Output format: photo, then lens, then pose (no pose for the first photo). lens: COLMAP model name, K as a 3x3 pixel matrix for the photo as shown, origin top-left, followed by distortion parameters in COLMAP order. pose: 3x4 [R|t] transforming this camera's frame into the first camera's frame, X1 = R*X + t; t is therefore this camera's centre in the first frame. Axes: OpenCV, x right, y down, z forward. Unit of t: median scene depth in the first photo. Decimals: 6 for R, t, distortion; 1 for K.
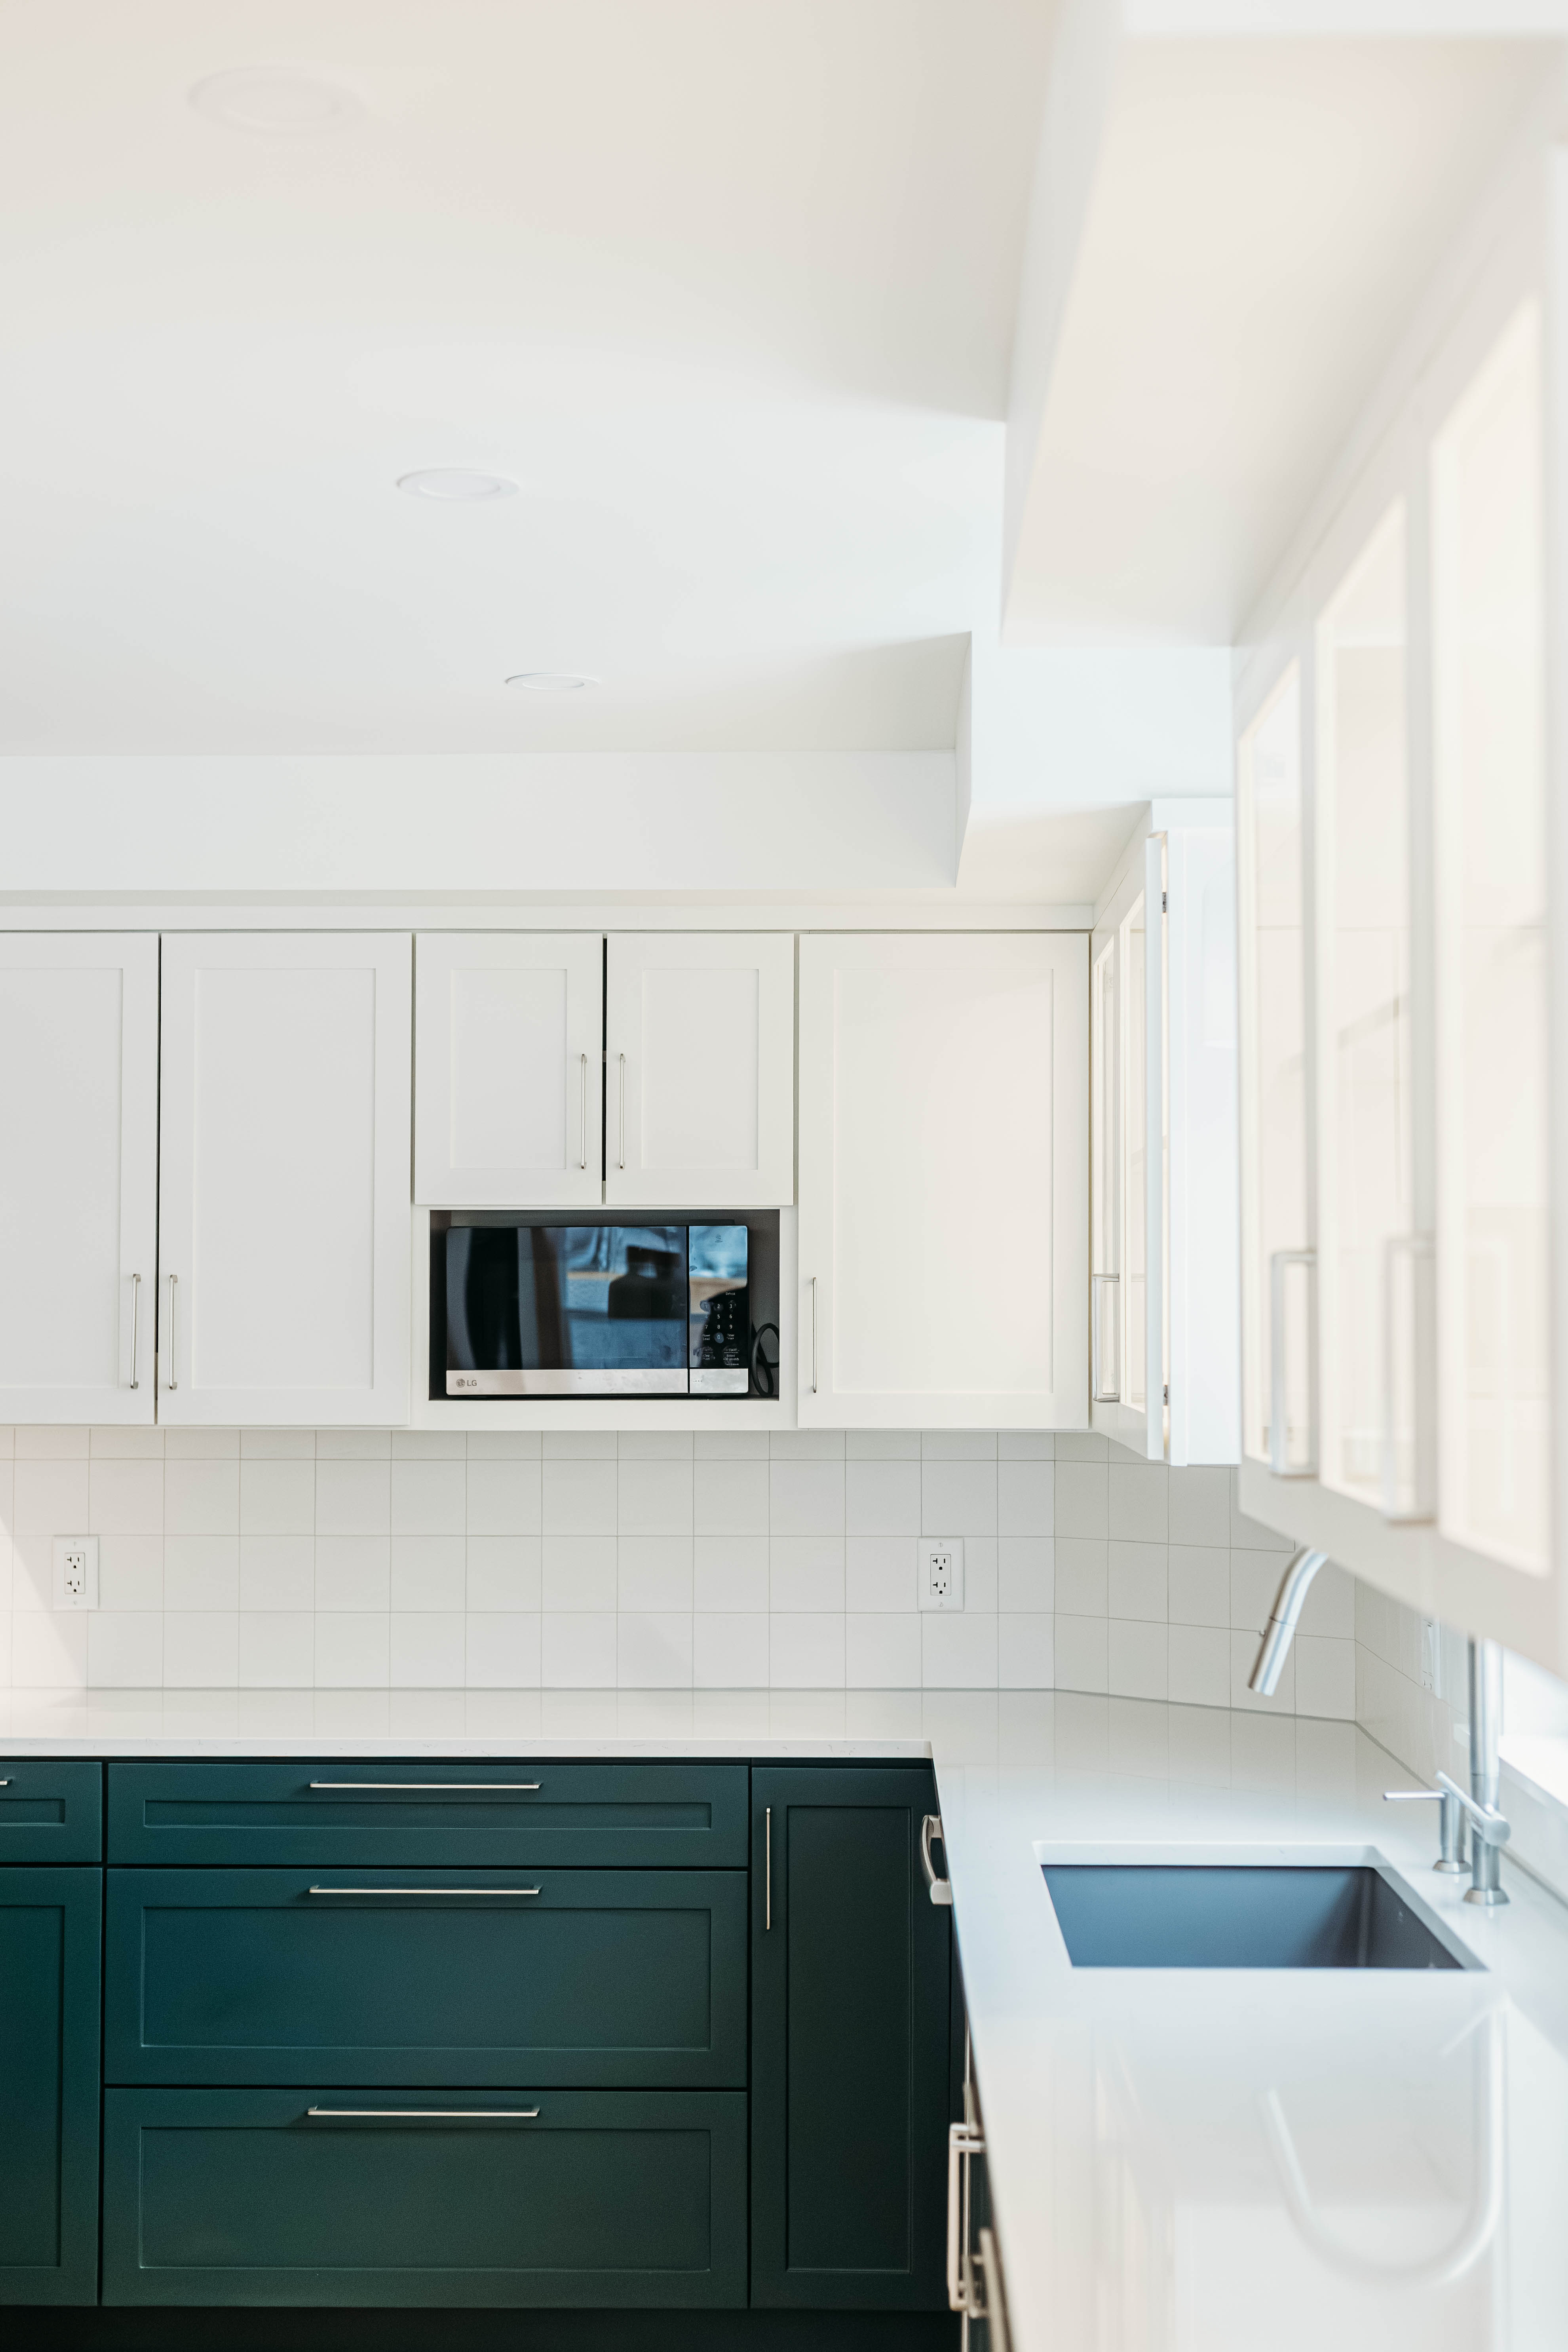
lens RADIAL K [[3437.6, 0, 767.6], [0, 3437.6, 1177.7], [0, 0, 1]] dist [0.023104, -0.087274]
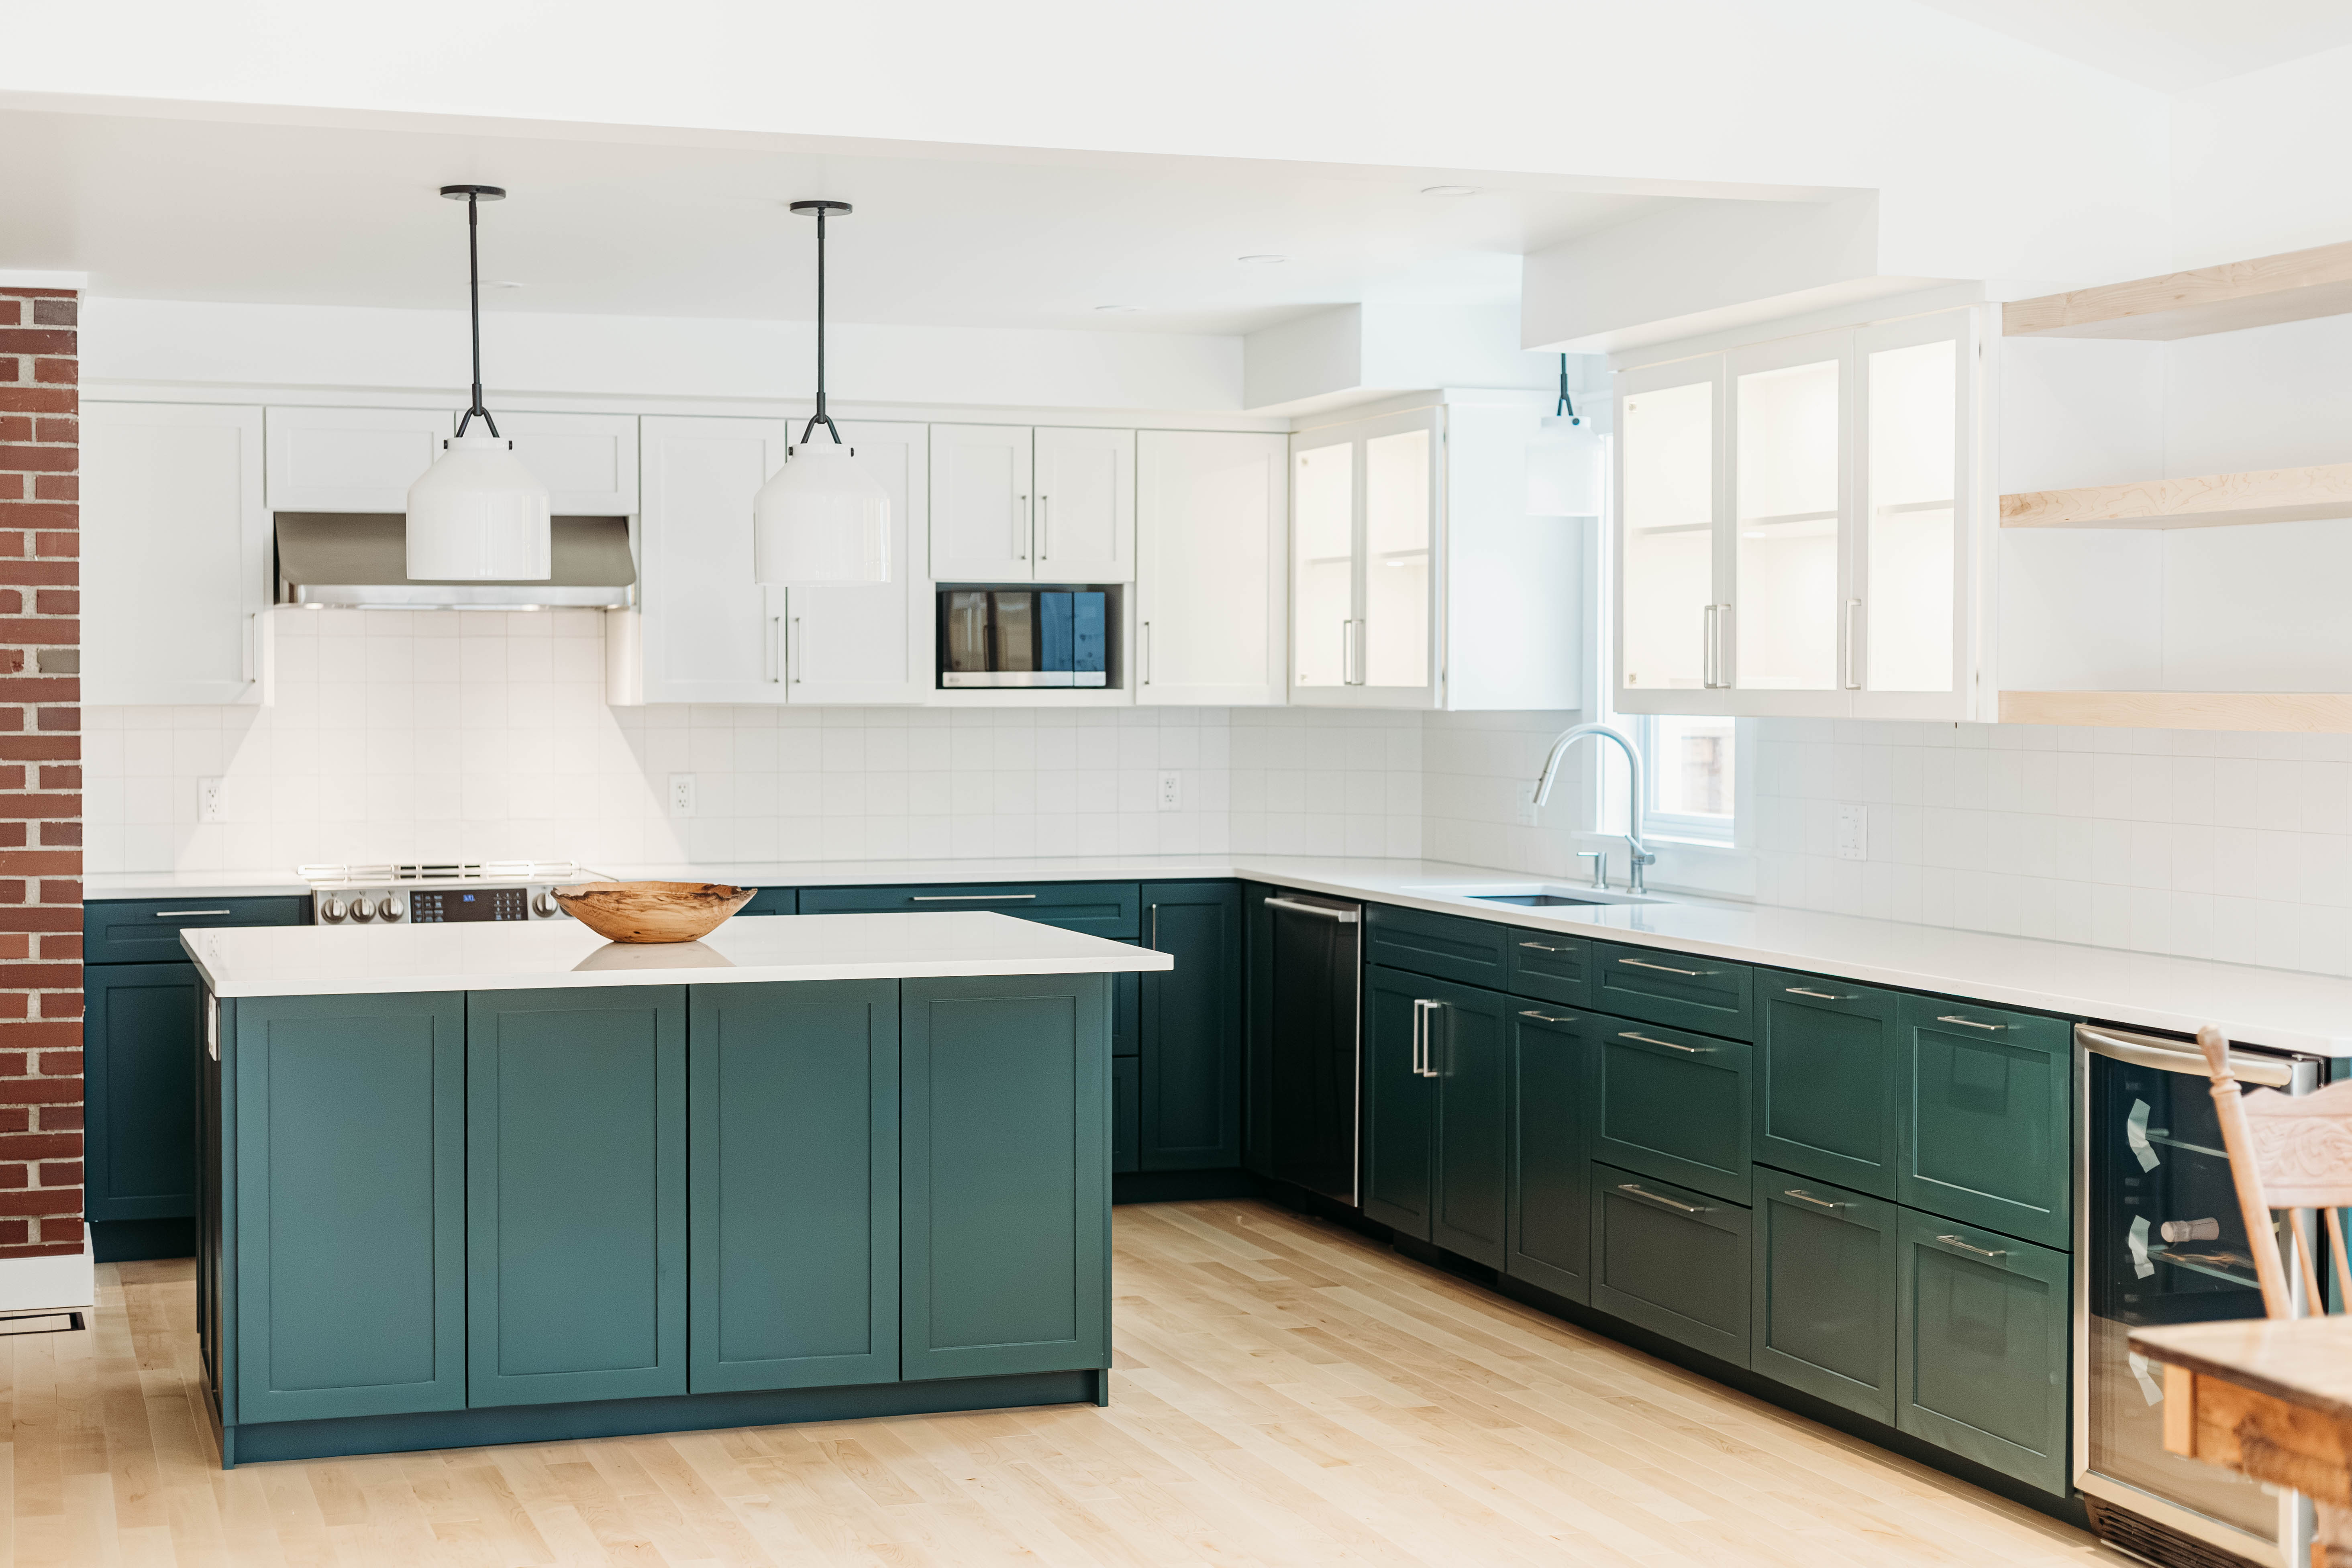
lens RADIAL K [[3470.9, 0, 1186.7], [0, 3470.9, 774.5], [0, 0, 1]] dist [0.010489, -0.002858]
pose [[0.936684, -0.008617, 0.350070, -0.608506], [-0.014349, 0.997913, 0.062958, -0.005886], [-0.349882, -0.063995, 0.934606, -0.723245]]
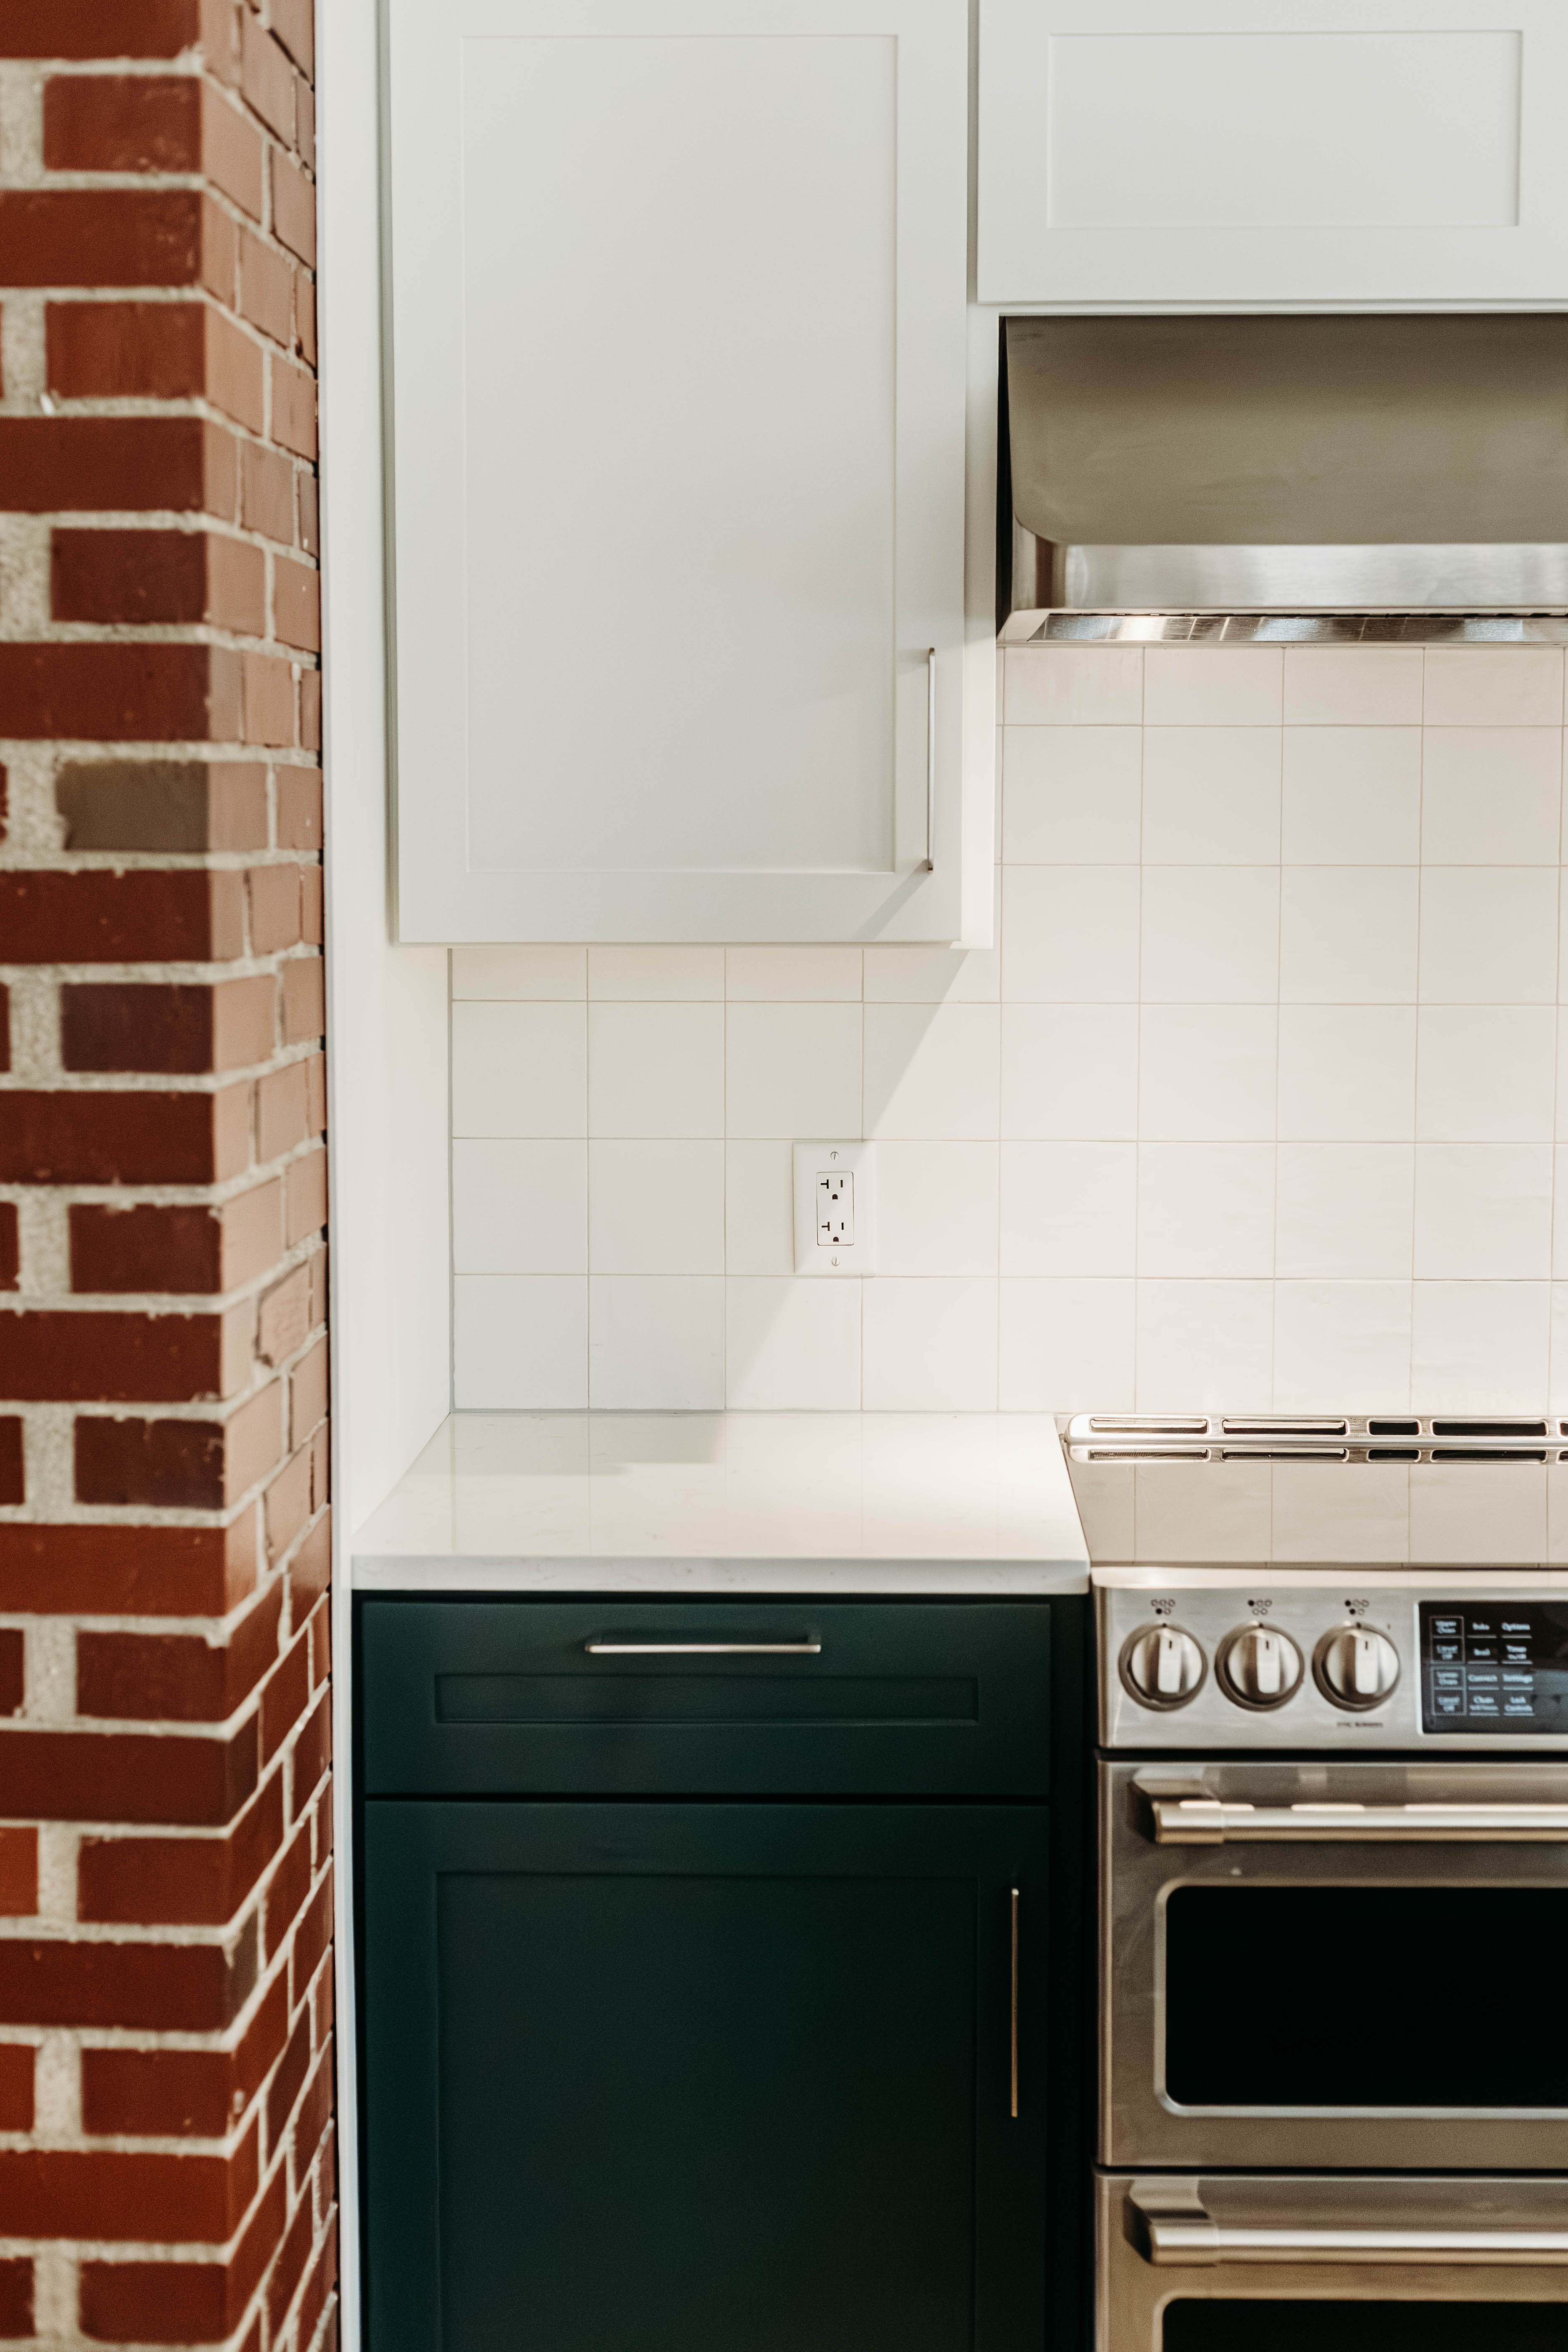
lens RADIAL K [[3632.5, 0, 784.6], [0, 3632.5, 1161.5], [0, 0, 1]] dist [0.014081, -0.000313]
pose [[0.999992, 0.002904, -0.002851, -0.462149], [-0.002495, 0.990944, 0.134251, 0.031924], [0.003215, -0.134242, 0.990943, 0.464360]]
